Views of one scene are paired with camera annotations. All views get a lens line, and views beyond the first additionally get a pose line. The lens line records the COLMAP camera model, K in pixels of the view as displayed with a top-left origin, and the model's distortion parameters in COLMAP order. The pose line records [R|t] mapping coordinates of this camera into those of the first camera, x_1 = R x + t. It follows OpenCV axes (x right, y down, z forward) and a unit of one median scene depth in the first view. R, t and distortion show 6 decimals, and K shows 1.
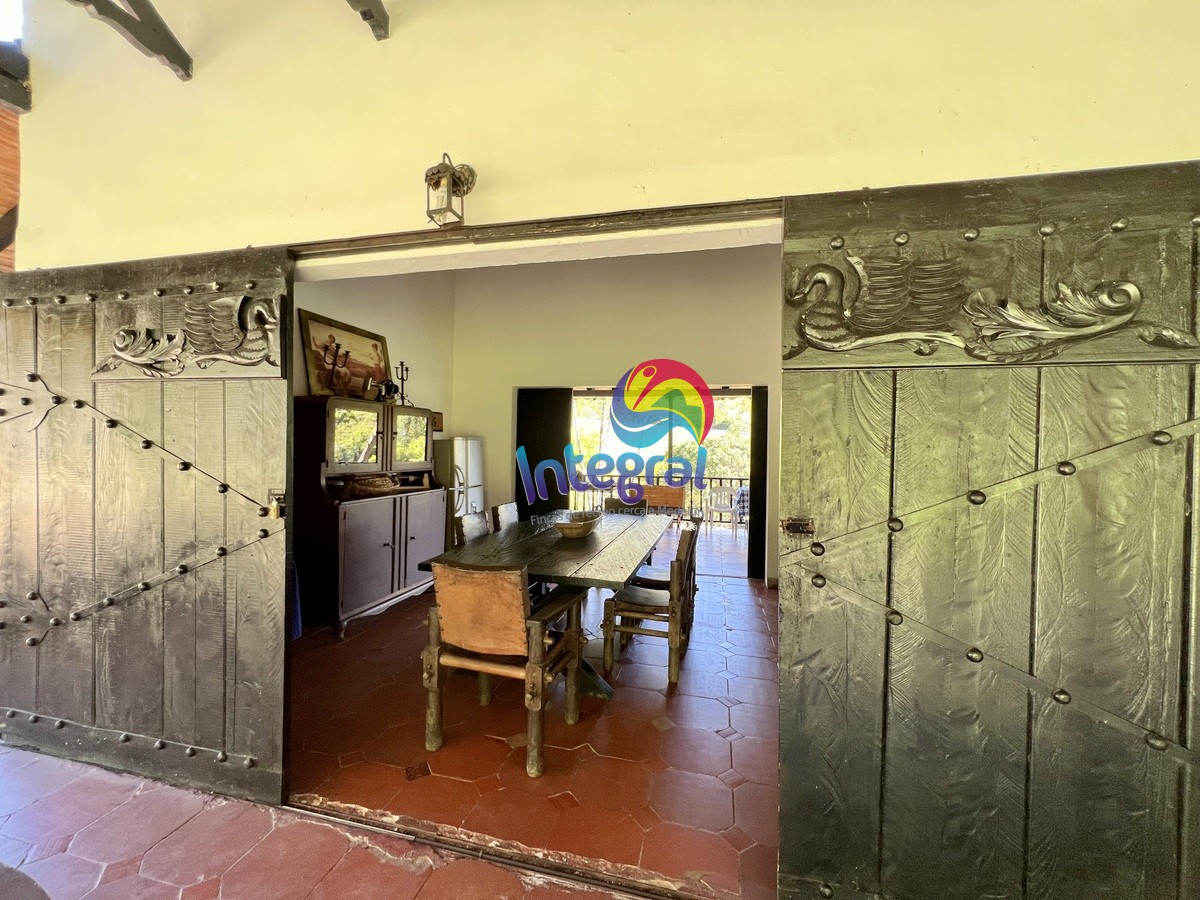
lens RADIAL K [[479.1, 0, 600.0], [0, 479.1, 450.0], [0, 0, 1]] dist [-0.002254, 0.000384]
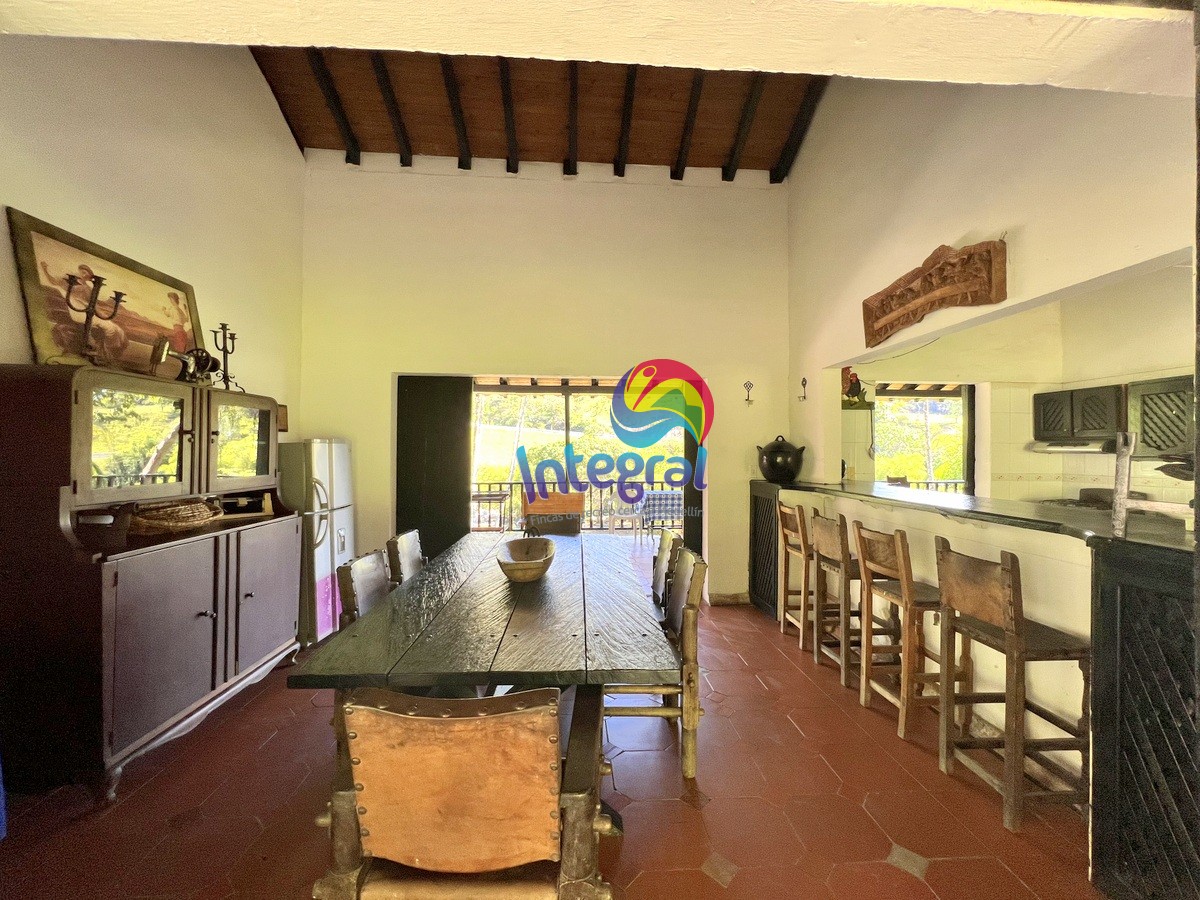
lens RADIAL K [[479.1, 0, 600.0], [0, 479.1, 450.0], [0, 0, 1]] dist [-0.002254, 0.000384]
pose [[0.956024, -0.012724, 0.293011, -0.124812], [0.014116, 0.999897, -0.002639, -0.003671], [-0.292947, 0.006659, 0.956105, 0.243004]]
